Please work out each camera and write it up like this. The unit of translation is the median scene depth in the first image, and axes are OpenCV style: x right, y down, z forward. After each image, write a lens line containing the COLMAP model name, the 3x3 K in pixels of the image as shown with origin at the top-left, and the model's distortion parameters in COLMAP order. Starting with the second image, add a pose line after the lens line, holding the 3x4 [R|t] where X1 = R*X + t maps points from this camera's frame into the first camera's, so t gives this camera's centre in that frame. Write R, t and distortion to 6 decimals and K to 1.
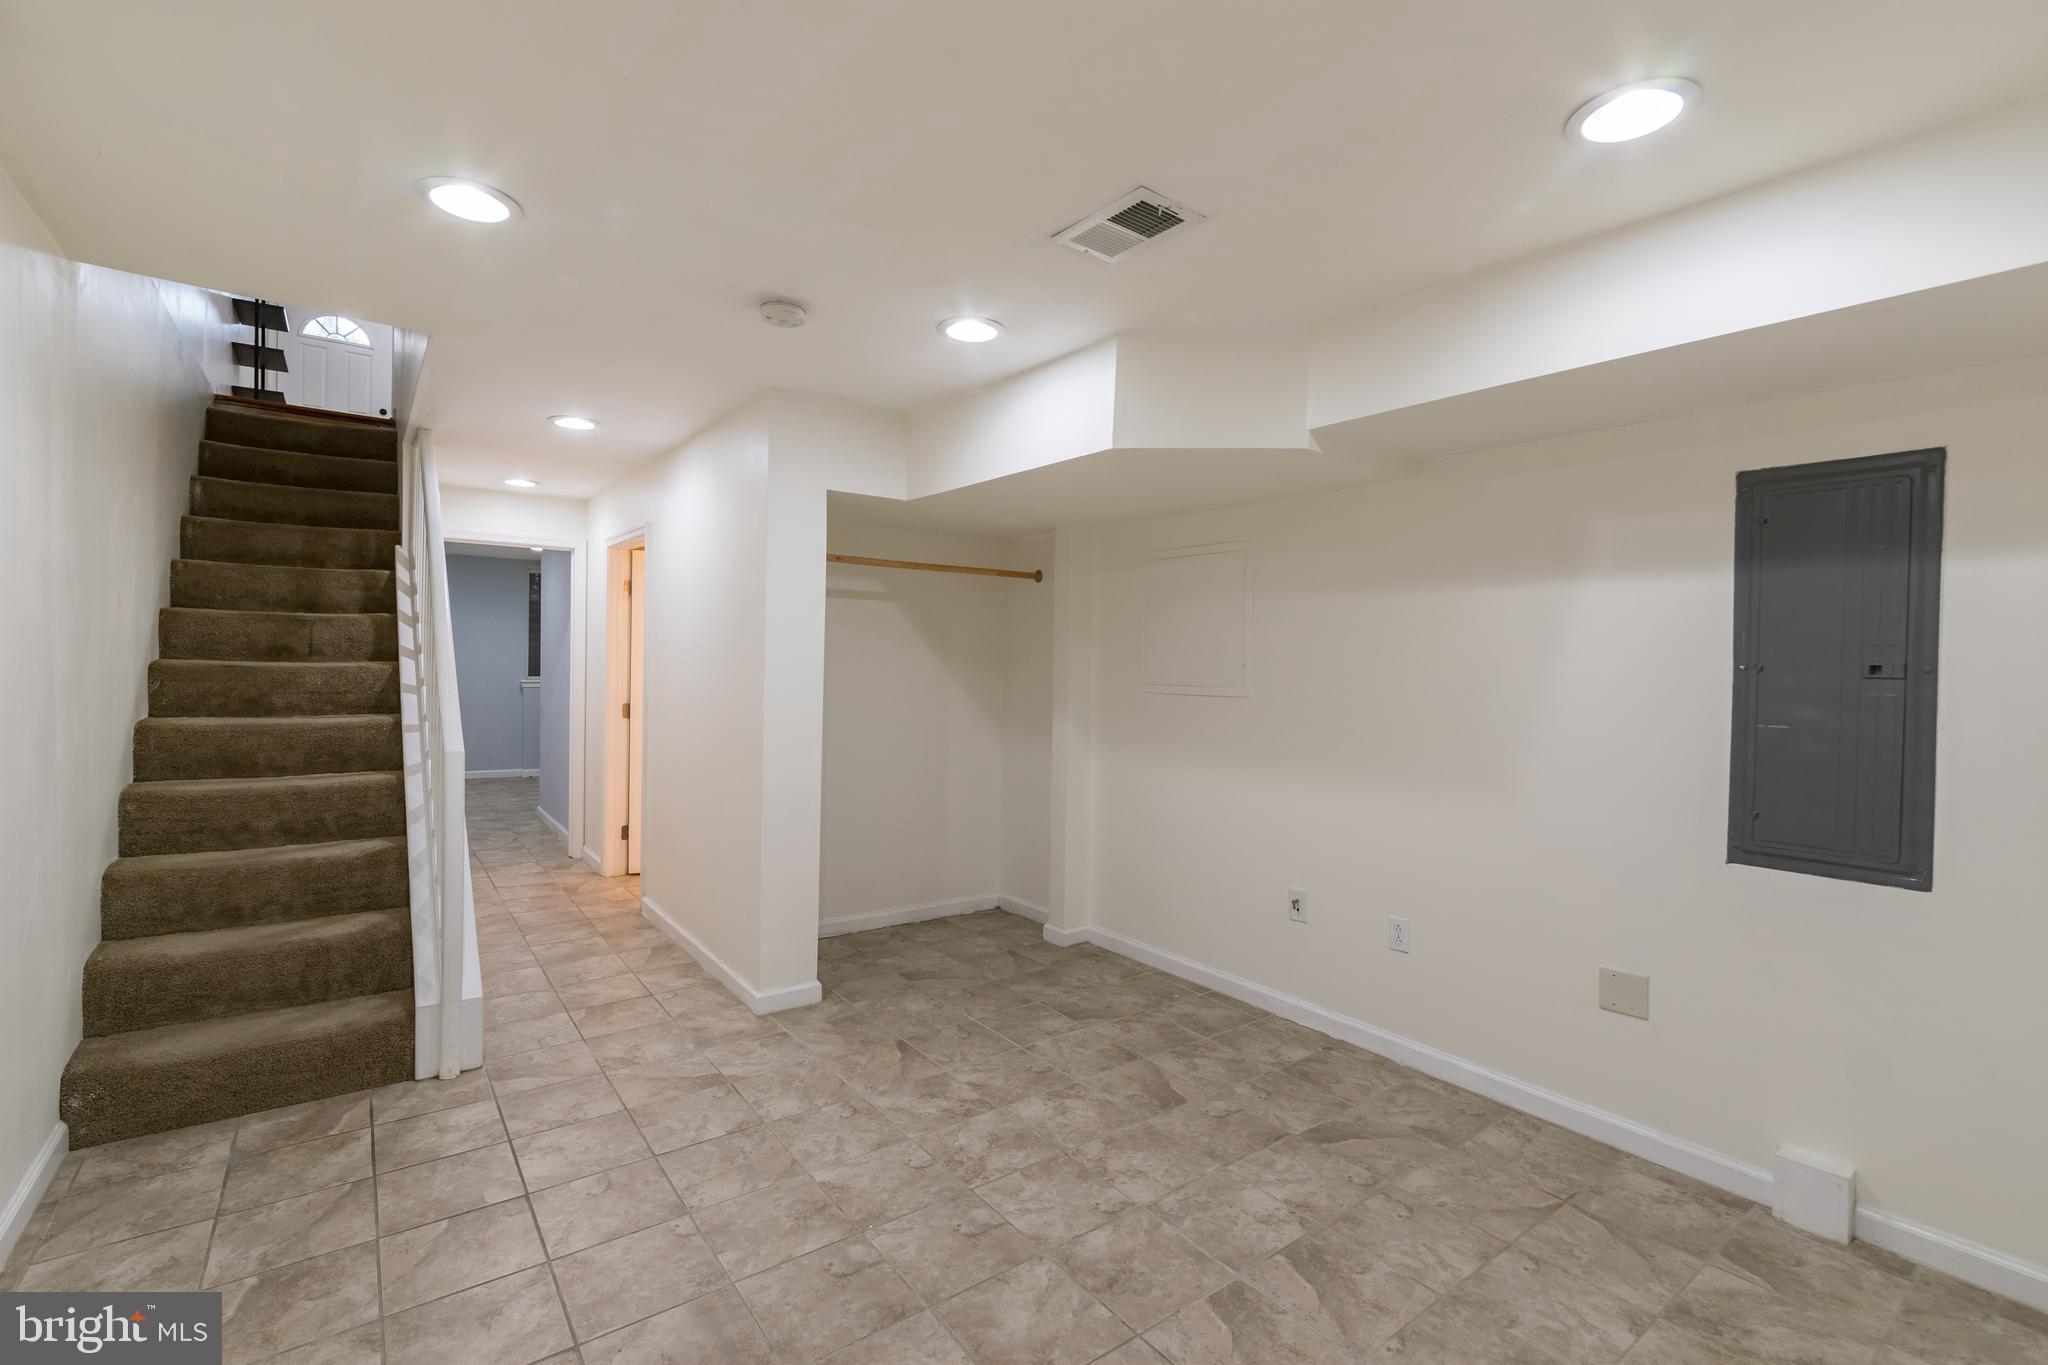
lens RADIAL K [[934.9, 0, 1027.8], [0, 934.9, 673.8], [0, 0, 1]] dist [-0.014720, -0.000269]
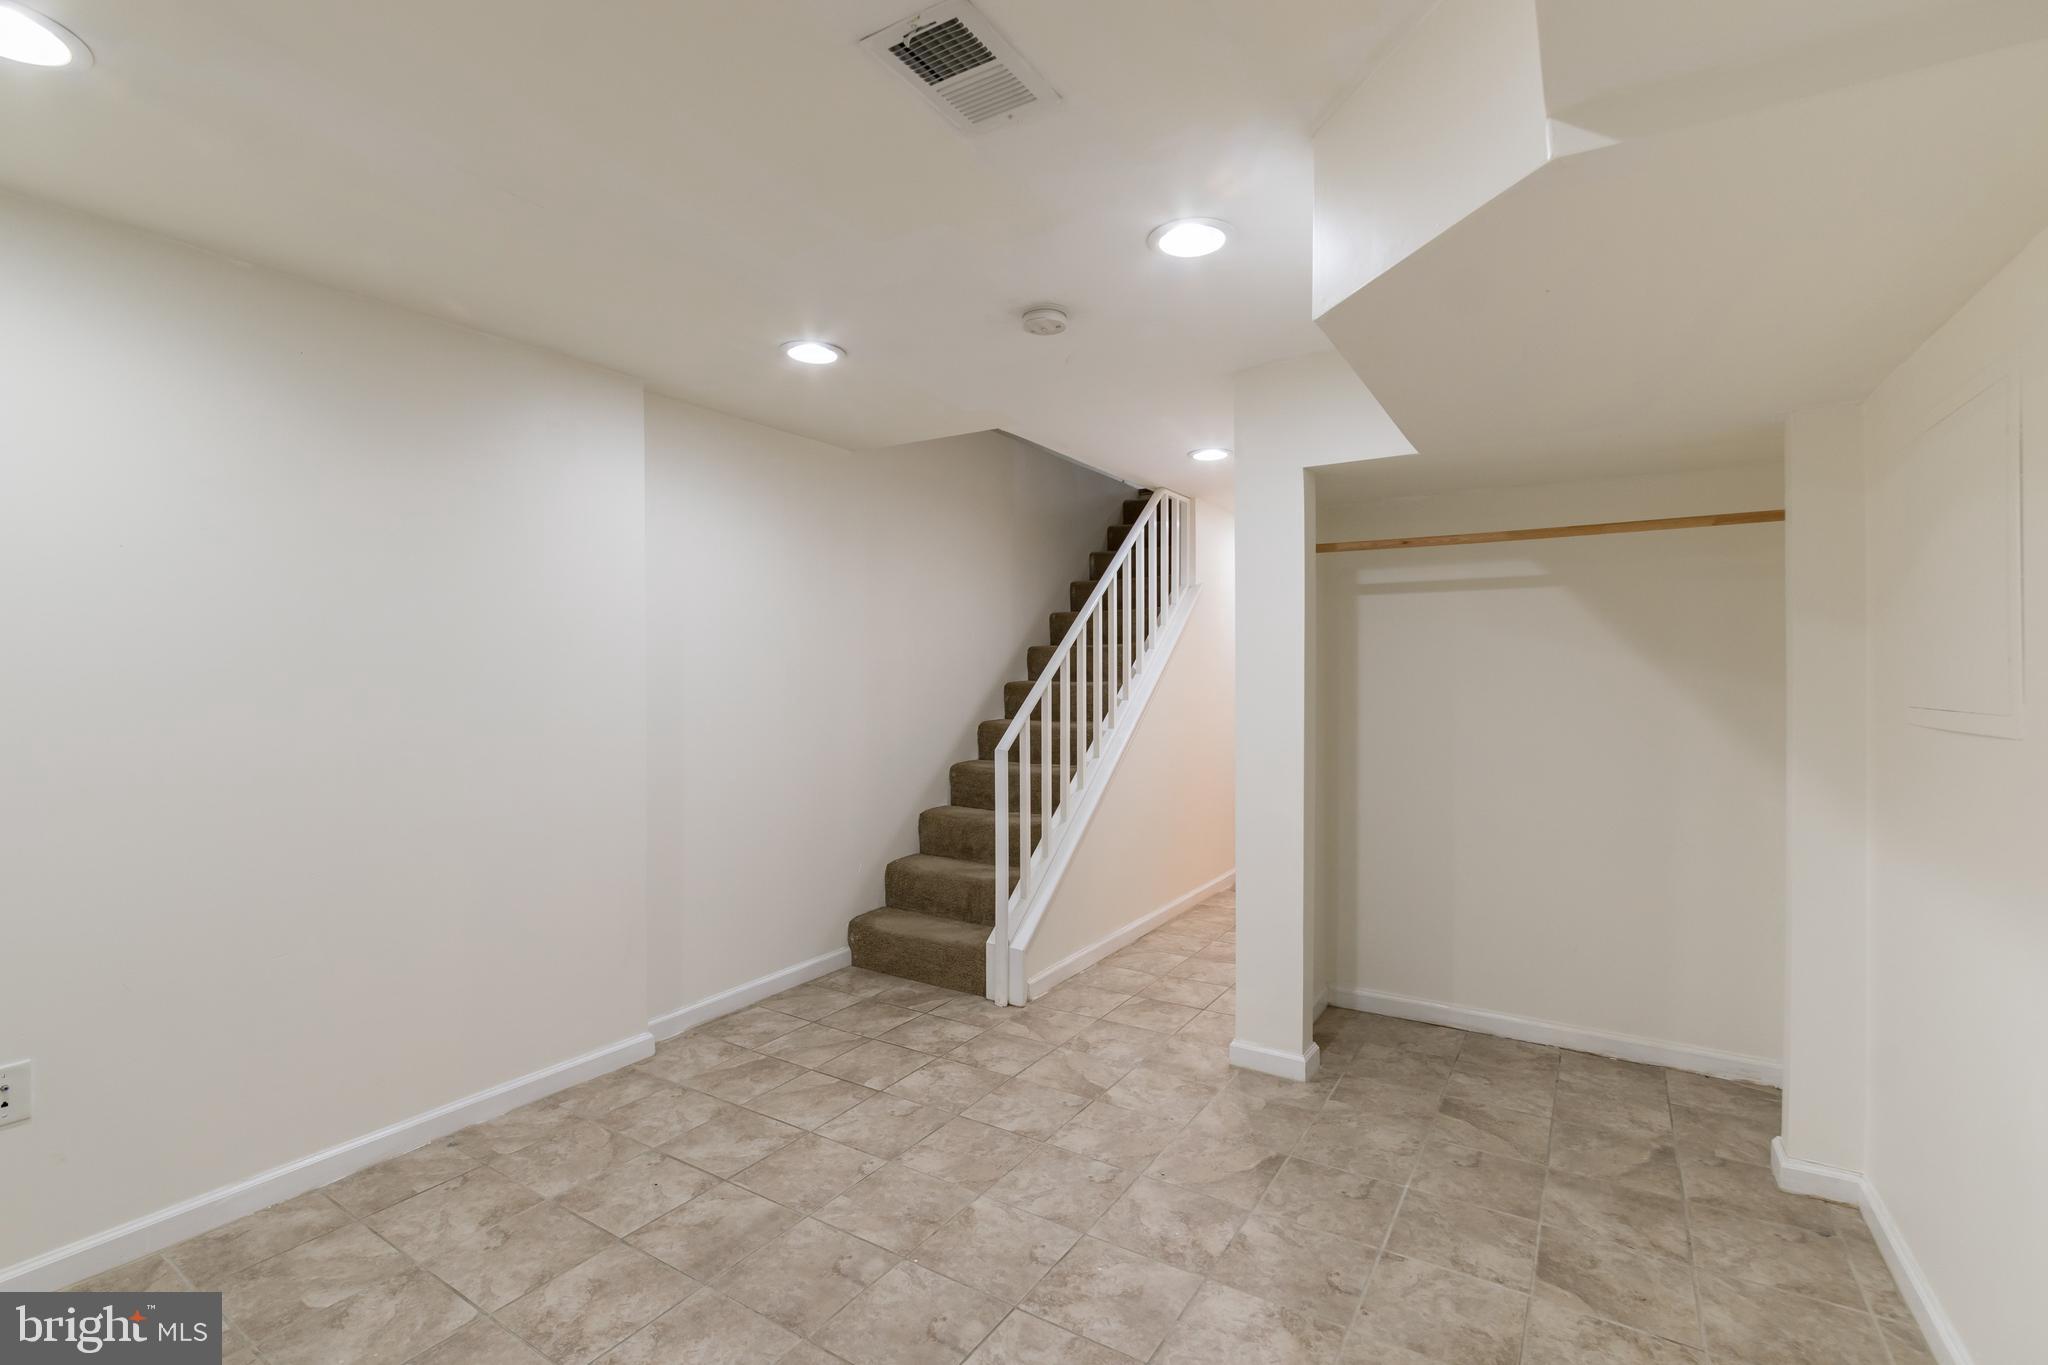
lens RADIAL K [[934.9, 0, 1027.8], [0, 934.9, 673.8], [0, 0, 1]] dist [-0.014720, -0.000269]
pose [[0.329167, -0.019339, -0.944074, 0.592401], [-0.002614, 0.999768, -0.021391, 0.007238], [0.944268, 0.009509, 0.329040, 0.593926]]
